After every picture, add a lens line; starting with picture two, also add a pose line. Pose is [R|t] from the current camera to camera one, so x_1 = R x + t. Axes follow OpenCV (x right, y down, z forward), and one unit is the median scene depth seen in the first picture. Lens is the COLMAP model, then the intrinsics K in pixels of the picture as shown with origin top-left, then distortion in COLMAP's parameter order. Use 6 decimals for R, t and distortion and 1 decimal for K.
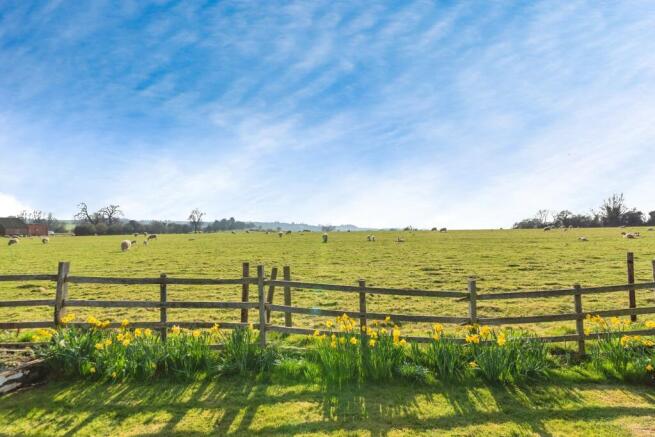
lens RADIAL K [[381.0, 0, 327.5], [0, 381.0, 218.5], [0, 0, 1]] dist [-0.000117, -0.000001]
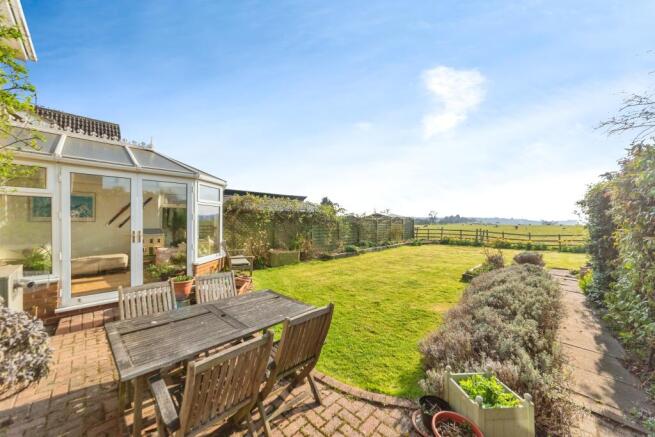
lens RADIAL K [[232.2, 0, 330.1], [0, 232.2, 216.1], [0, 0, 1]] dist [0.000654, 0.000099]
pose [[0.731933, -0.005606, -0.681354, 0.526793], [0.006990, 0.999975, -0.000718, -0.068420], [0.681341, -0.004237, 0.731954, -2.963040]]
